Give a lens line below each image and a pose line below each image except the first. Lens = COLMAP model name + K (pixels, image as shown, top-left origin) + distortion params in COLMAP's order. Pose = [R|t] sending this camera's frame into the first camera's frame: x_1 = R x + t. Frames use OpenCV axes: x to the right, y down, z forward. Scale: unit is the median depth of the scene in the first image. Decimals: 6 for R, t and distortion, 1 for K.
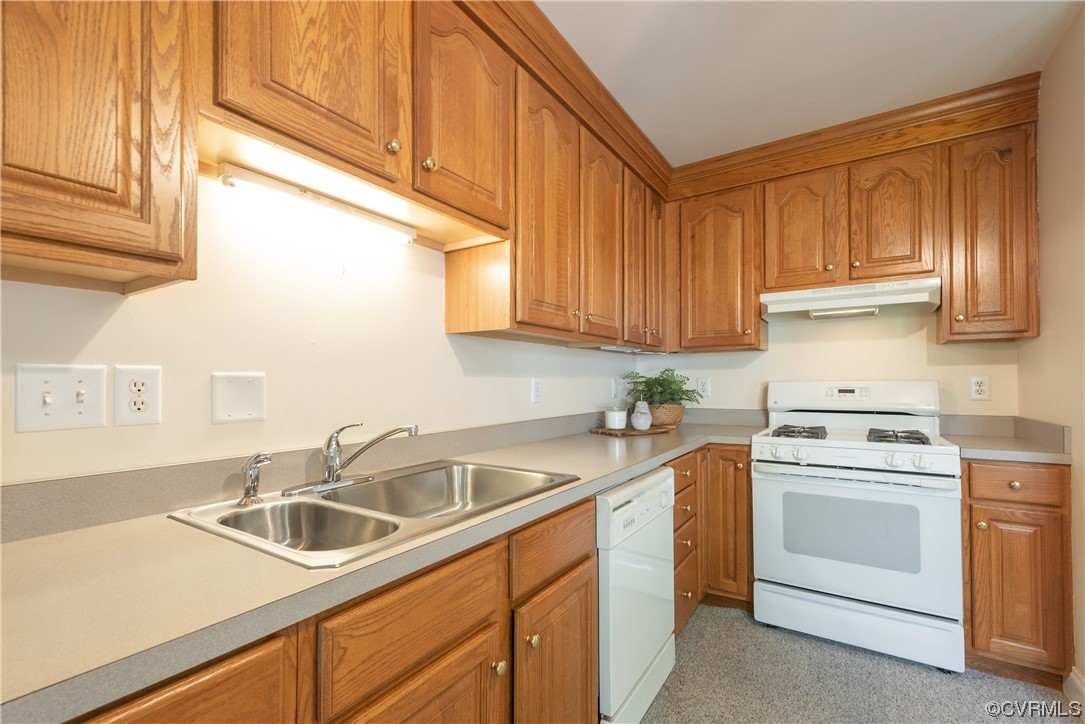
lens RADIAL K [[483.2, 0, 536.0], [0, 483.2, 376.7], [0, 0, 1]] dist [0.012622, -0.004268]
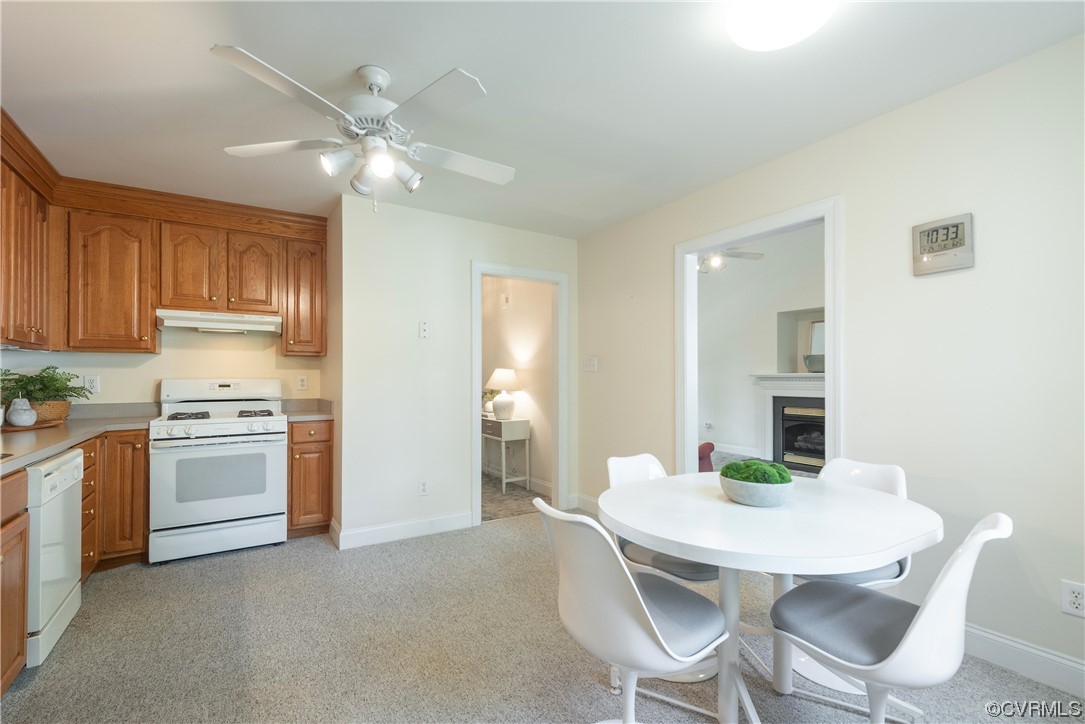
lens RADIAL K [[483.2, 0, 538.0], [0, 483.2, 374.2], [0, 0, 1]] dist [0.012622, -0.004268]
pose [[0.418042, 0.010025, 0.908372, -0.309331], [-0.010996, 0.999922, -0.005975, -0.006564], [-0.908361, -0.007491, 0.418120, -0.494025]]
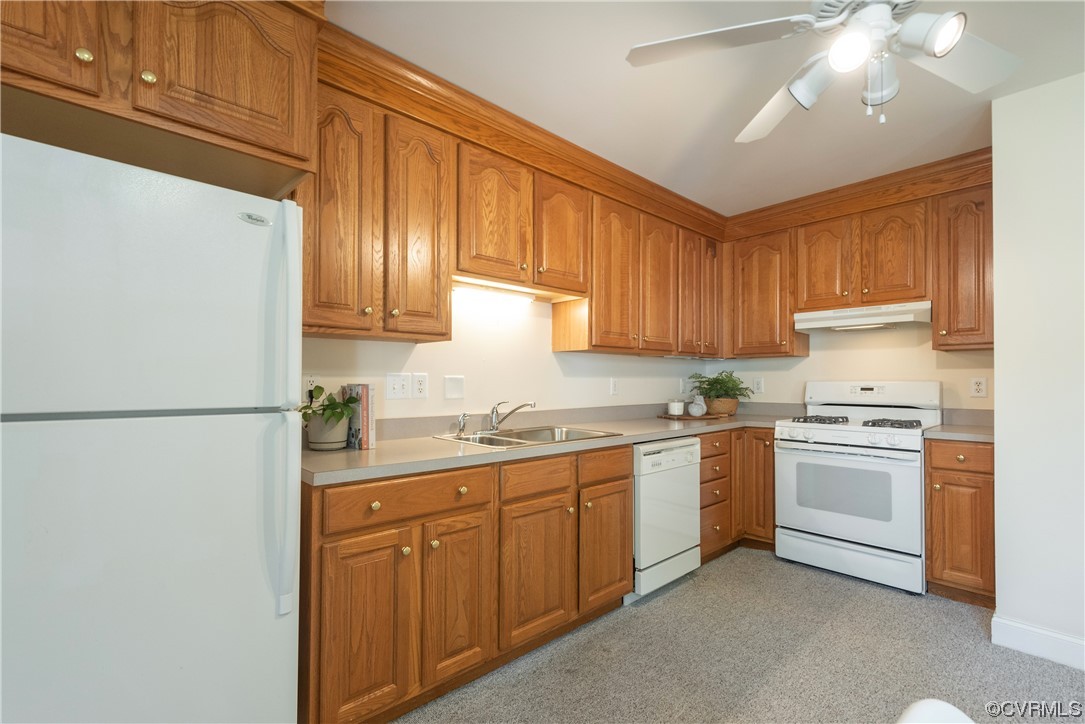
lens RADIAL K [[483.2, 0, 531.8], [0, 483.2, 376.7], [0, 0, 1]] dist [0.012622, -0.004268]
pose [[0.967793, 0.002422, -0.251735, 0.131633], [-0.001316, 0.999989, 0.004561, -0.008112], [0.251744, -0.004082, 0.967785, -0.505996]]
